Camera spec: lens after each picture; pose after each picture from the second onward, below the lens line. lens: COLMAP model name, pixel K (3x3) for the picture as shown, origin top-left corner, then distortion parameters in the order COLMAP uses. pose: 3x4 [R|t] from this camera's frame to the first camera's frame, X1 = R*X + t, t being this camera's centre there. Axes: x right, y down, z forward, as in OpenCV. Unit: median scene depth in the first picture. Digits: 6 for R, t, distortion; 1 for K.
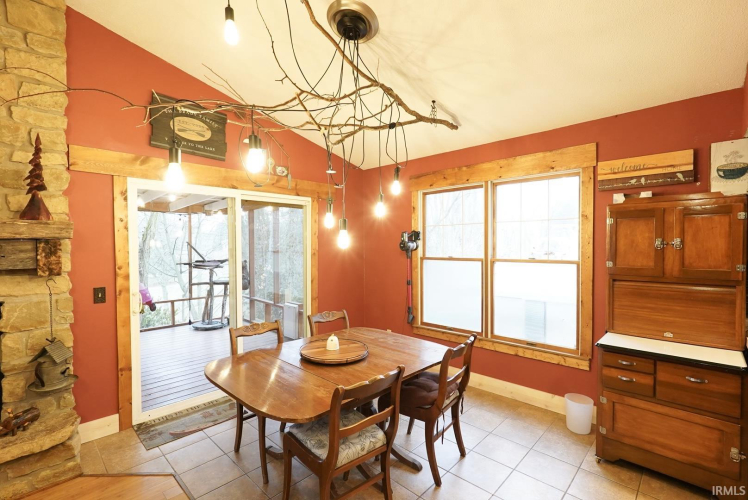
lens RADIAL K [[347.1, 0, 374.0], [0, 347.1, 250.0], [0, 0, 1]] dist [-0.003728, 0.000063]
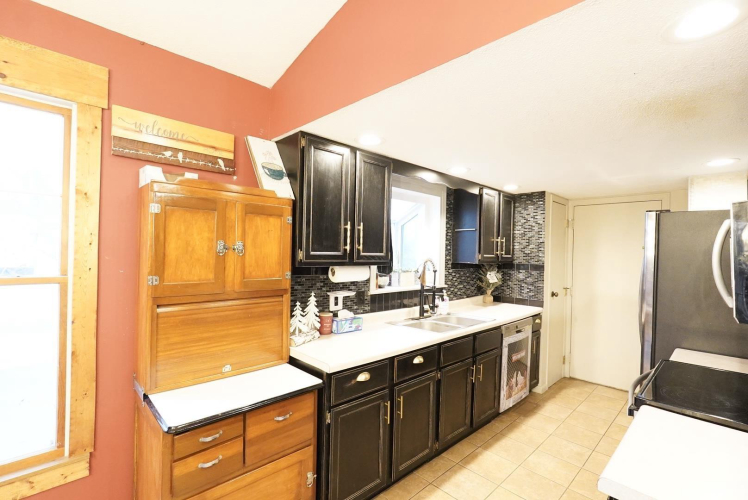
lens RADIAL K [[347.1, 0, 374.0], [0, 347.1, 250.0], [0, 0, 1]] dist [-0.003728, 0.000063]
pose [[0.030373, 0.009194, 0.999496, 0.098444], [-0.006674, 0.999937, -0.008995, -0.008977], [-0.999516, -0.006398, 0.030432, 0.631223]]
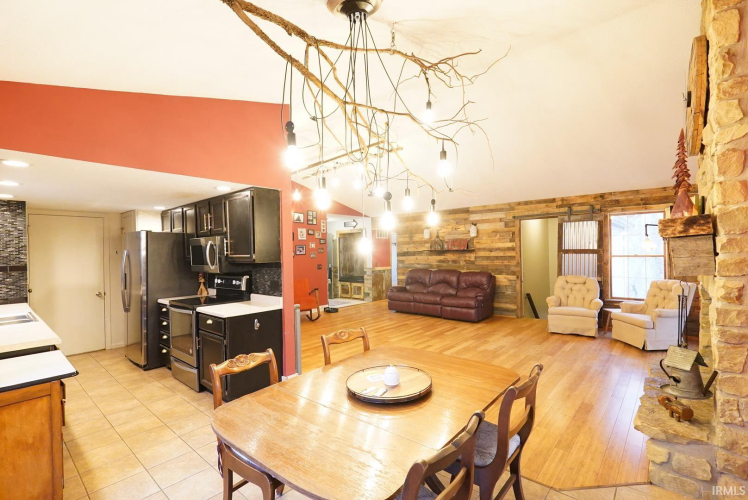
lens RADIAL K [[347.1, 0, 374.0], [0, 347.1, 250.0], [0, 0, 1]] dist [-0.003728, 0.000063]
pose [[-0.998495, 0.029486, -0.046251, 0.027152], [0.028754, 0.999452, 0.016400, -0.014246], [0.046710, 0.015045, -0.998795, 1.251118]]
